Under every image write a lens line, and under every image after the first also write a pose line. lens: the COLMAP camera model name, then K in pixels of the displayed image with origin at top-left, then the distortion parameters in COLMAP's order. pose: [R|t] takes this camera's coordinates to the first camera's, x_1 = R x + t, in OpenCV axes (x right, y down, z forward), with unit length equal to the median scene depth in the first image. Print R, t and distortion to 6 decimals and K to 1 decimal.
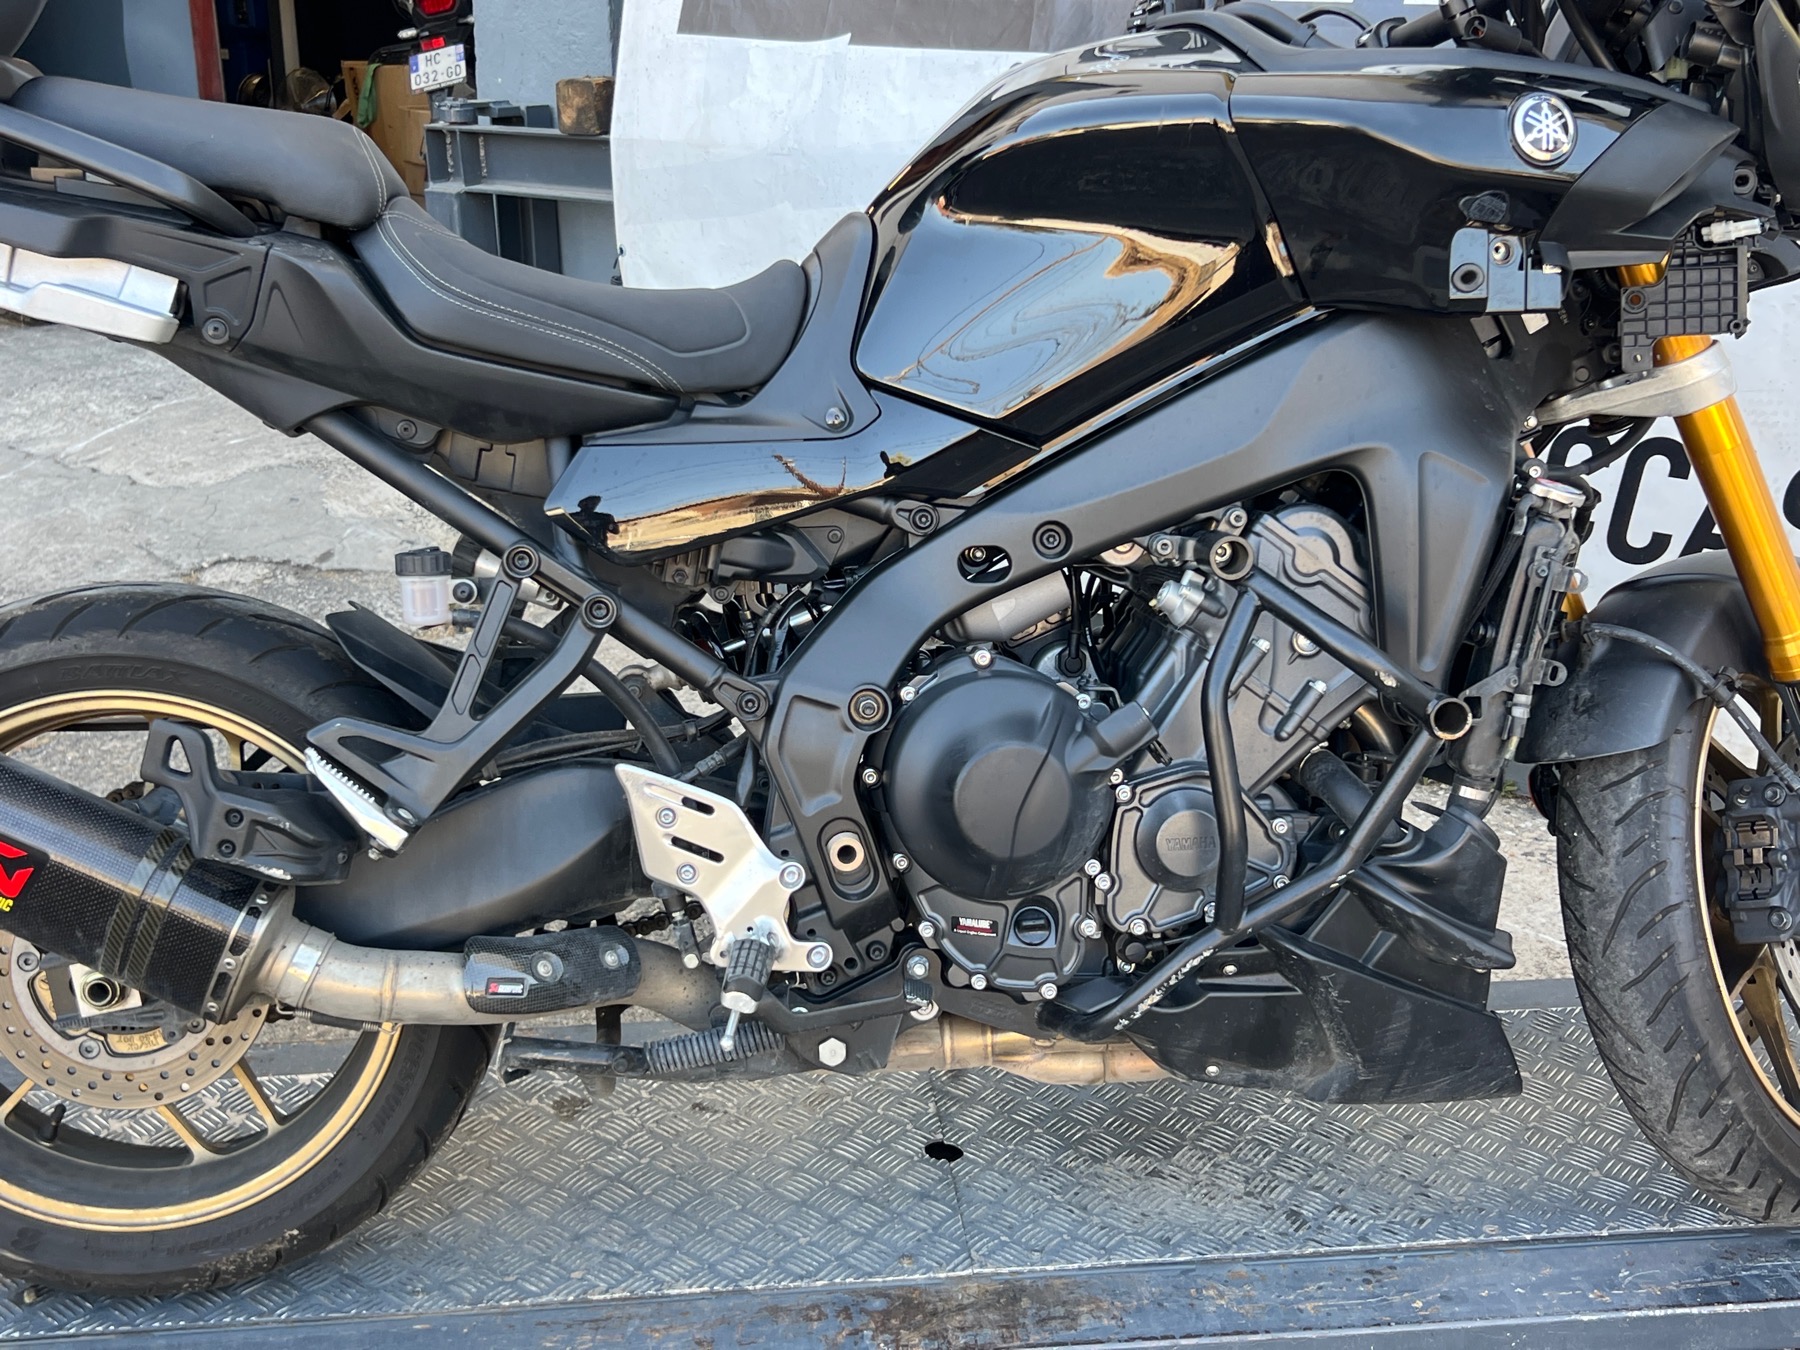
lens RADIAL K [[2036.4, 0, 900.0], [0, 2036.4, 675.0], [0, 0, 1]] dist [-0.005681, -0.008305]
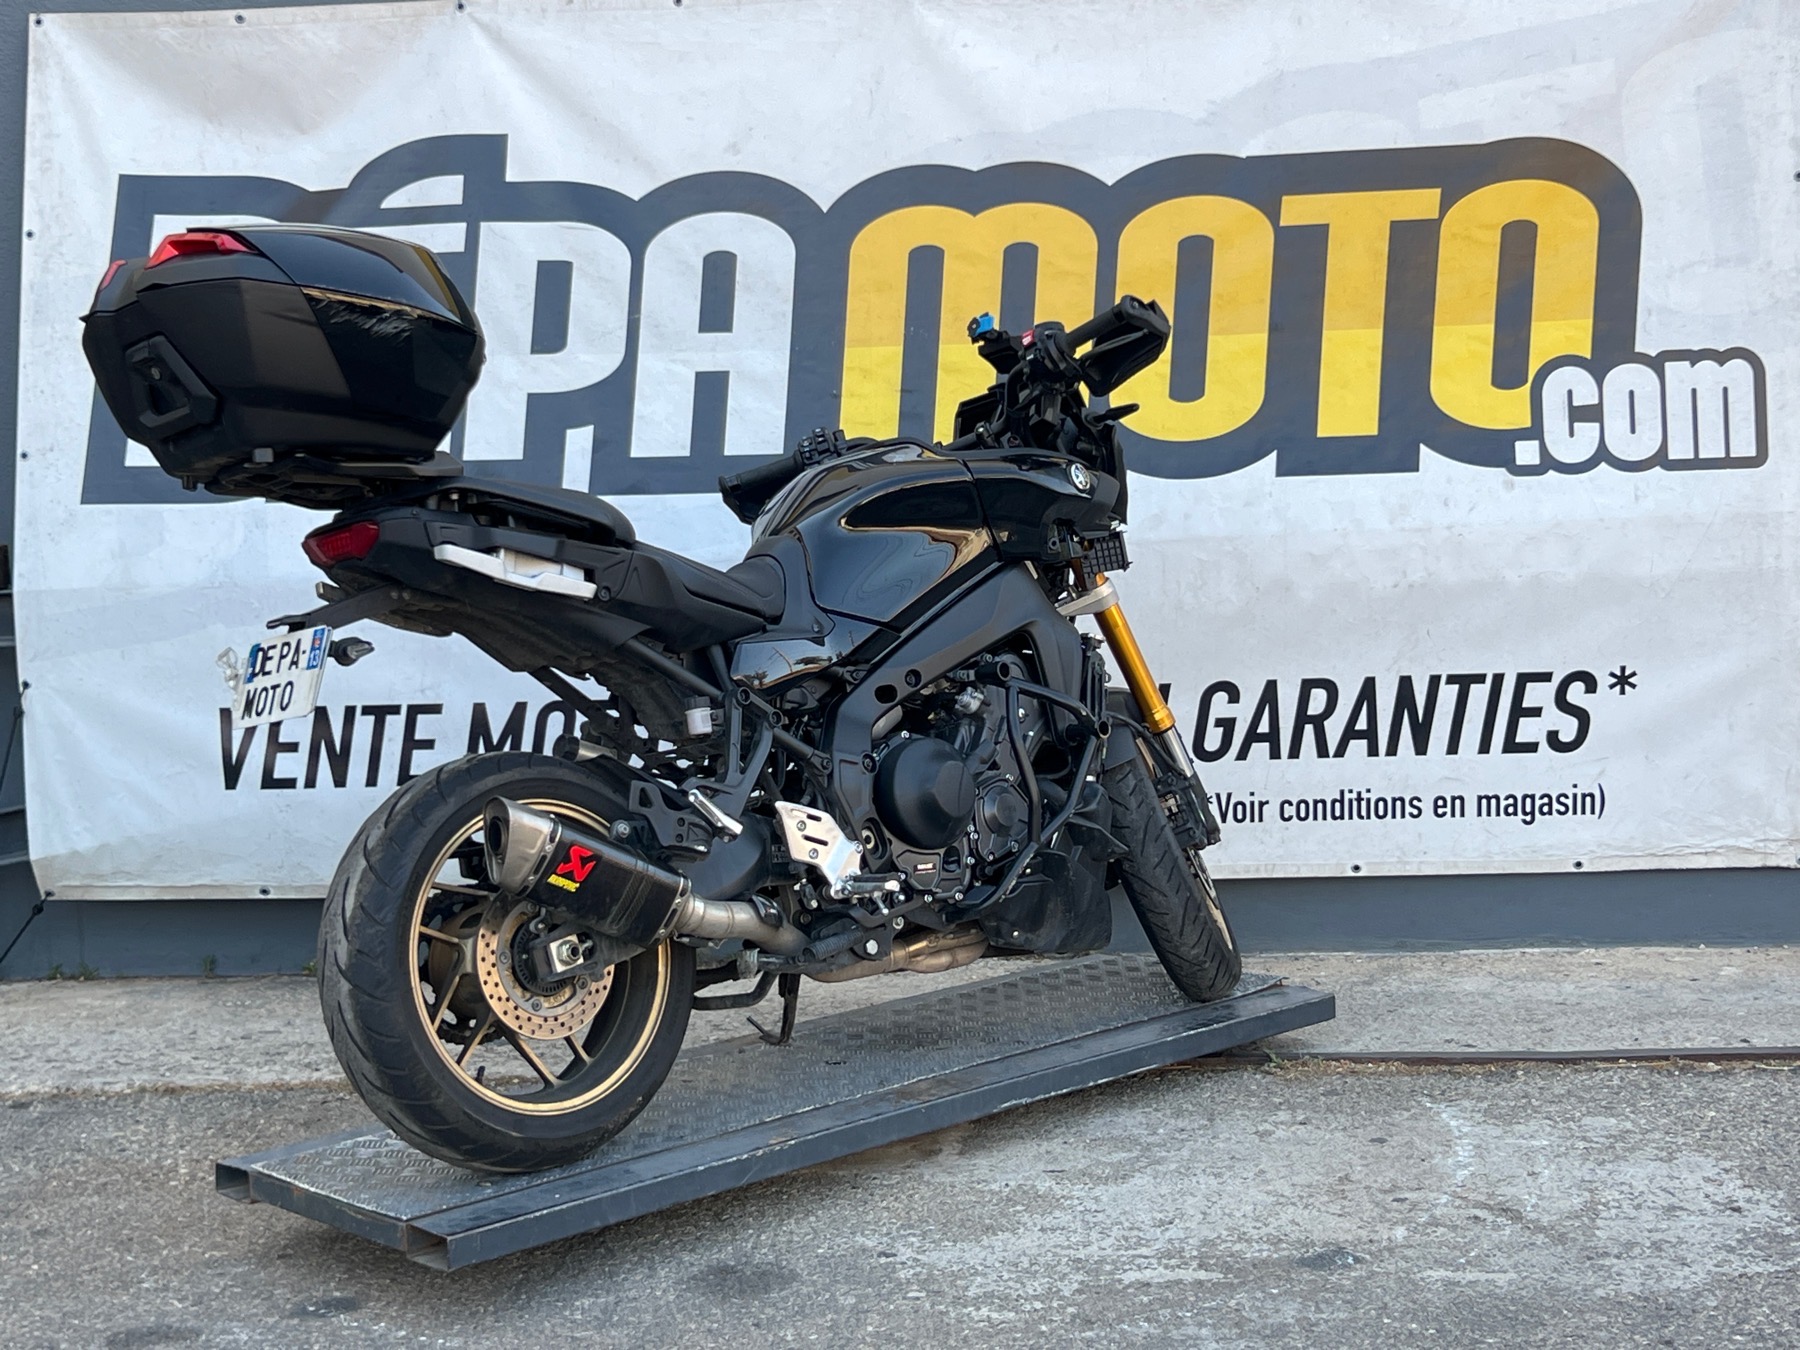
lens RADIAL K [[2595.6, 0, 900.0], [0, 2595.6, 675.0], [0, 0, 1]] dist [-0.140880, 0.070219]
pose [[0.780039, -0.074695, 0.621257, -1.545363], [0.232588, 0.956324, -0.177053, 0.386058], [-0.580898, 0.282605, 0.763343, -0.983826]]
